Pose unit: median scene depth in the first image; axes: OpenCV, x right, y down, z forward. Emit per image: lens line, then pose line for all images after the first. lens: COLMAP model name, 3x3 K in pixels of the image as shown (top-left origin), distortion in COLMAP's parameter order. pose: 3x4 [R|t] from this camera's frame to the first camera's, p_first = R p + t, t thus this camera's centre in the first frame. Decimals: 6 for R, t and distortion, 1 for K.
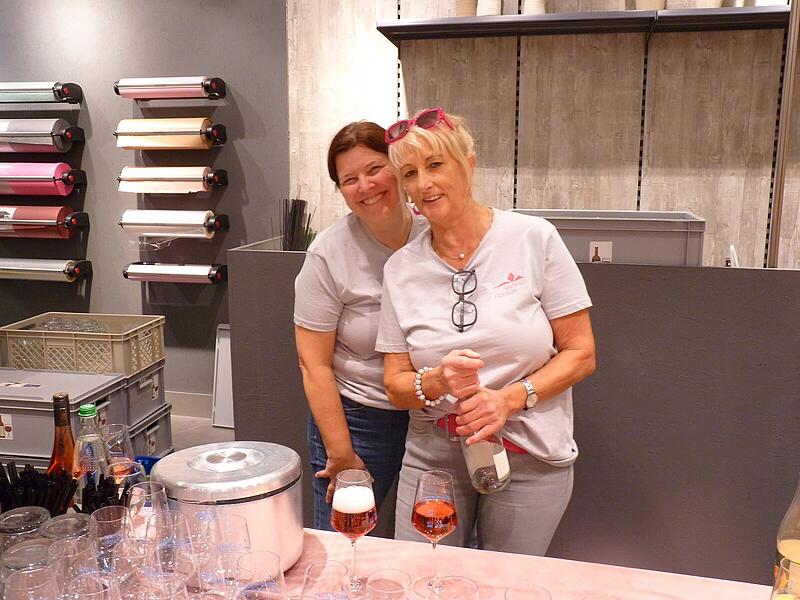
lens RADIAL K [[794.7, 0, 399.8], [0, 794.7, 298.8], [0, 0, 1]] dist [-0.019416, 0.000000]
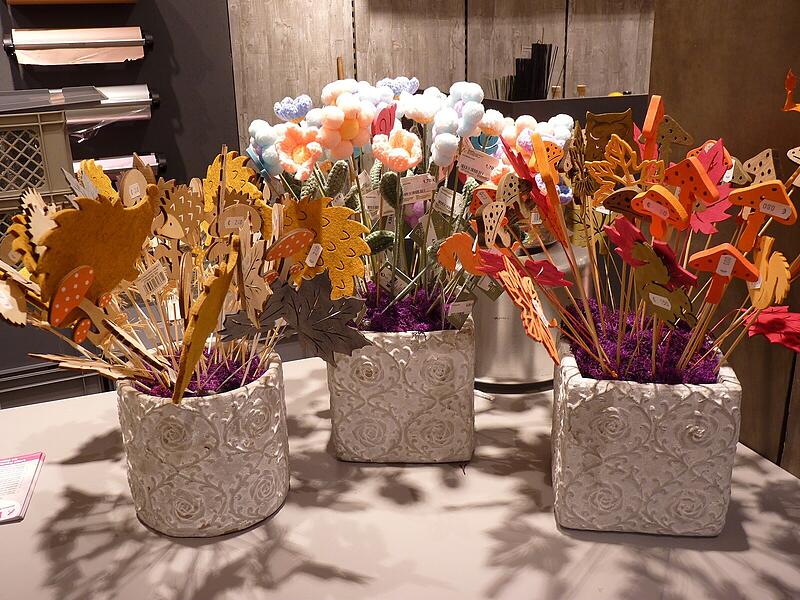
lens RADIAL K [[794.7, 0, 399.5], [0, 794.7, 300.8], [0, 0, 1]] dist [-0.019416, 0.000000]
pose [[0.816077, -0.209150, 0.538771, -0.548466], [0.135966, 0.975535, 0.172754, 0.000313], [-0.561722, -0.067726, 0.824549, 0.192269]]
